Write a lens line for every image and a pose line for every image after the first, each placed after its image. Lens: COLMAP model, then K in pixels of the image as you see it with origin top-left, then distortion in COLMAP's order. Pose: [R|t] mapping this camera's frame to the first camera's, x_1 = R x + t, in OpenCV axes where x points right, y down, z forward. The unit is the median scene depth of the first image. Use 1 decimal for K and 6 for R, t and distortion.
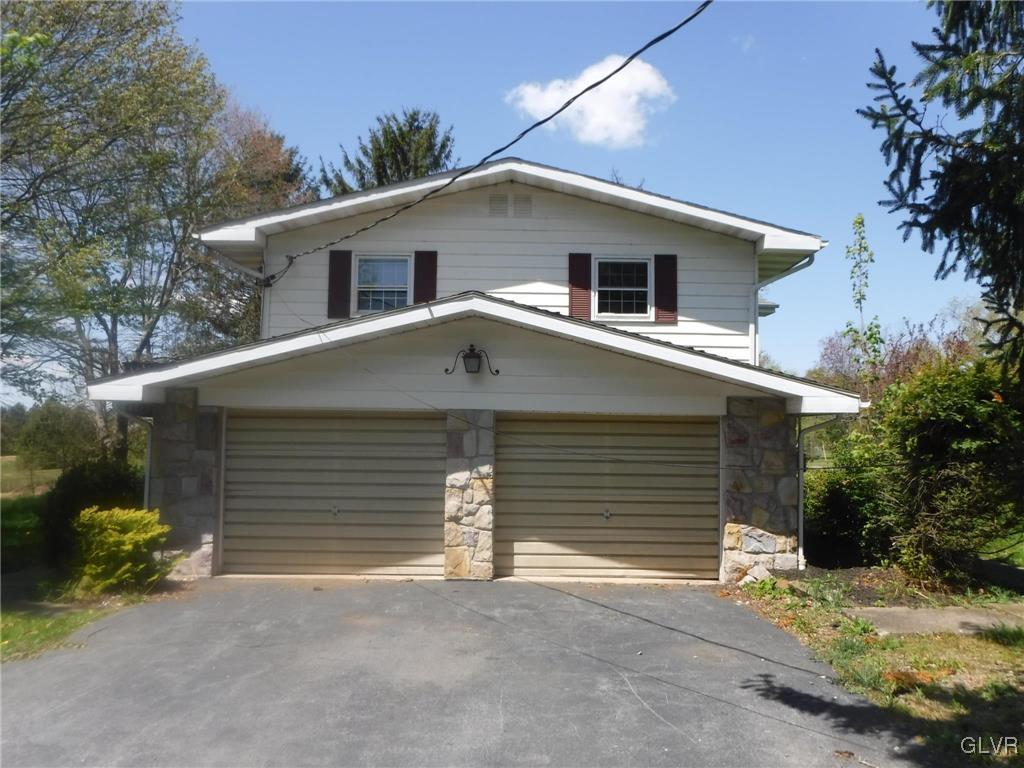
lens RADIAL K [[846.6, 0, 513.0], [0, 846.6, 380.6], [0, 0, 1]] dist [-0.001377, 0.001439]
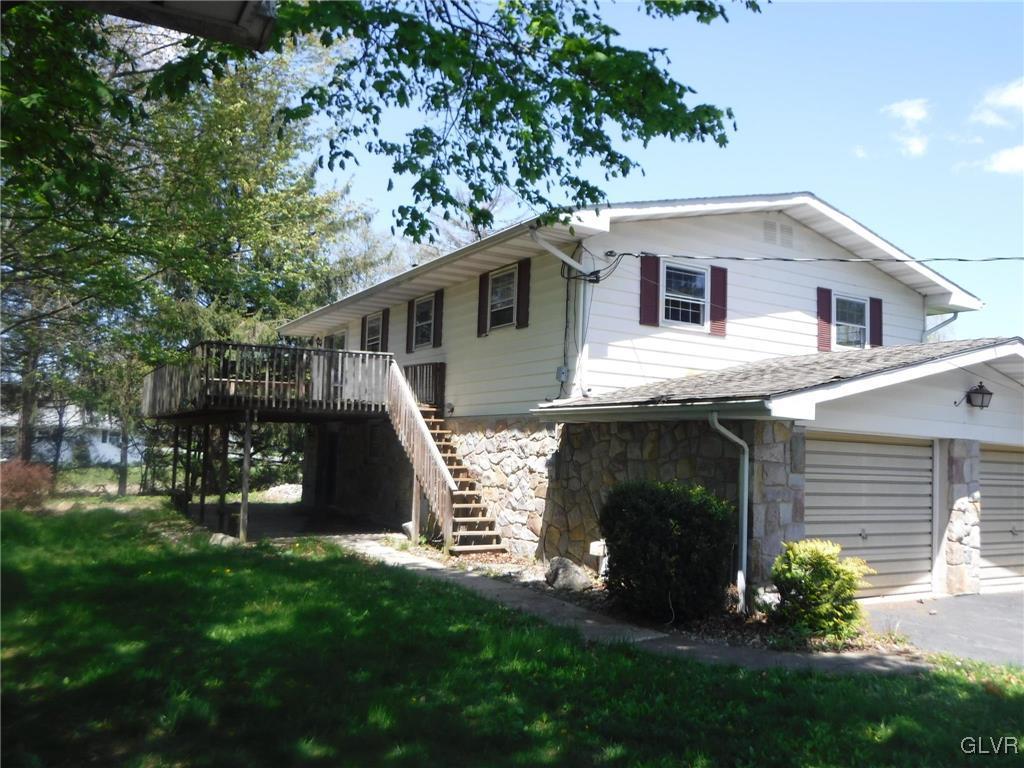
lens RADIAL K [[846.6, 0, 512.2], [0, 846.6, 389.2], [0, 0, 1]] dist [-0.001377, 0.001439]
pose [[0.868334, 0.061545, 0.492147, -0.805366], [-0.073258, 0.997303, 0.004538, 0.004761], [-0.490541, -0.039994, 0.870500, 0.241303]]
